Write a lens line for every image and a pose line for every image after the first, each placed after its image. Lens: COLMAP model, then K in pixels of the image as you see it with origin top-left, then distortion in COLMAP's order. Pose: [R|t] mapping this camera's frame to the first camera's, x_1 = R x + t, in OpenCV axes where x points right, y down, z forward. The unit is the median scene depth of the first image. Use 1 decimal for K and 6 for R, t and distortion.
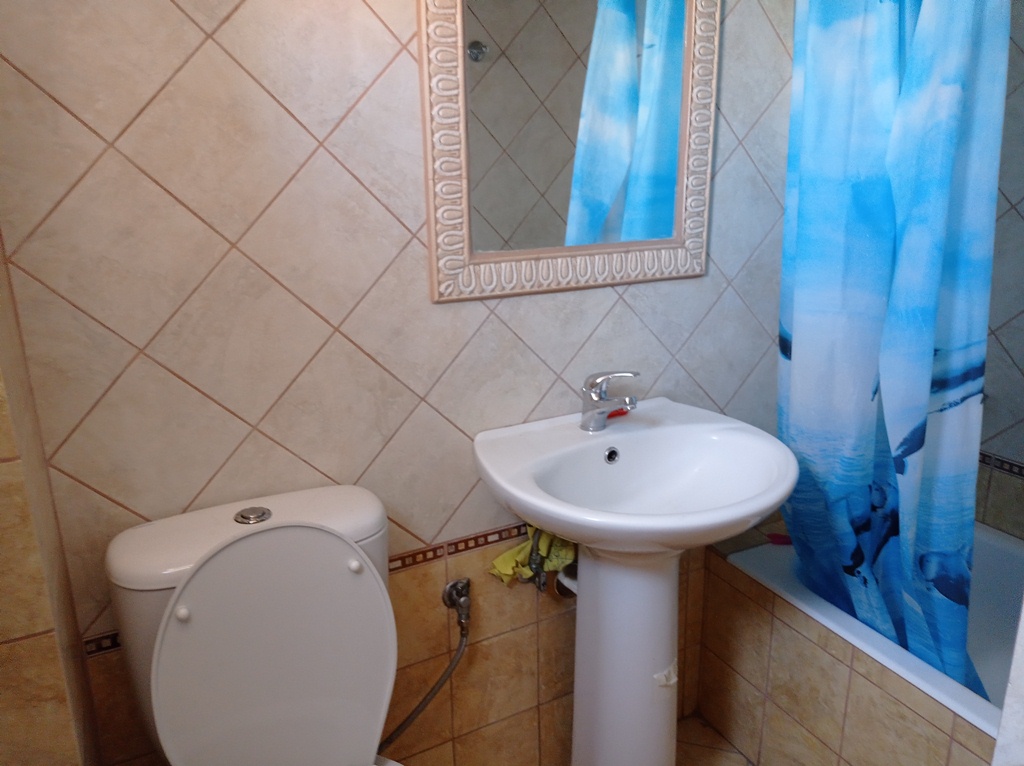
lens RADIAL K [[763.7, 0, 508.2], [0, 763.7, 379.1], [0, 0, 1]] dist [0.095544, -0.148759]
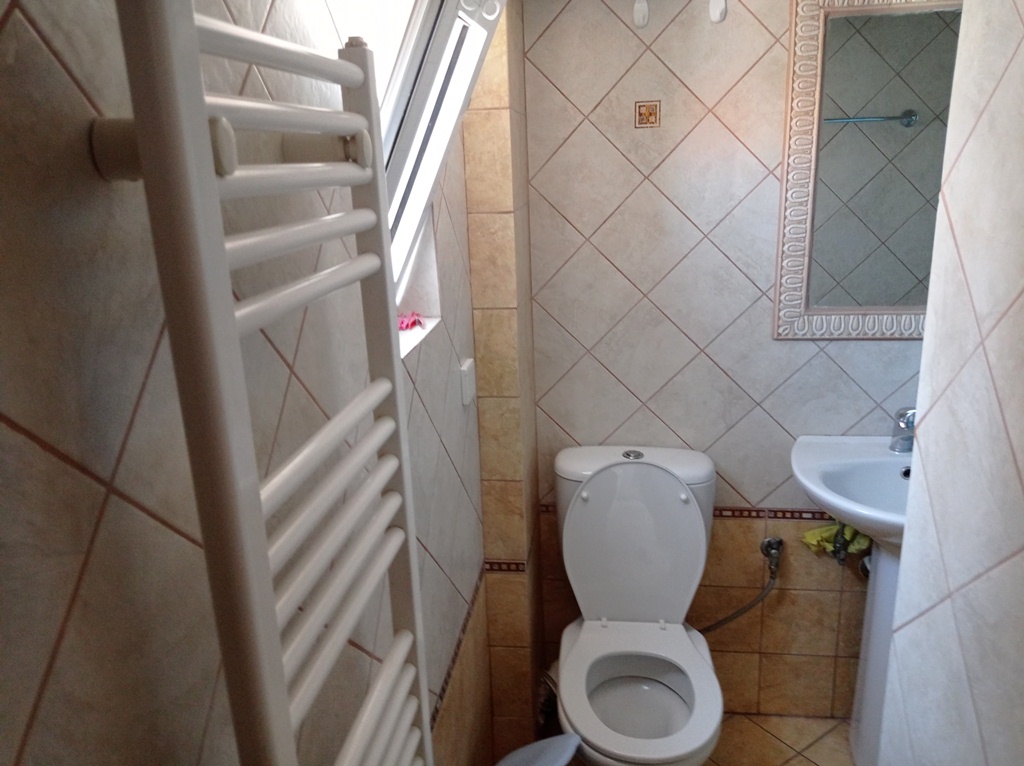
lens RADIAL K [[763.7, 0, 508.2], [0, 763.7, 379.1], [0, 0, 1]] dist [0.095544, -0.148759]
pose [[0.809446, 0.146860, -0.568532, 0.330159], [-0.134445, 0.988851, 0.064019, -0.051069], [0.571595, 0.024616, 0.820166, -0.468838]]
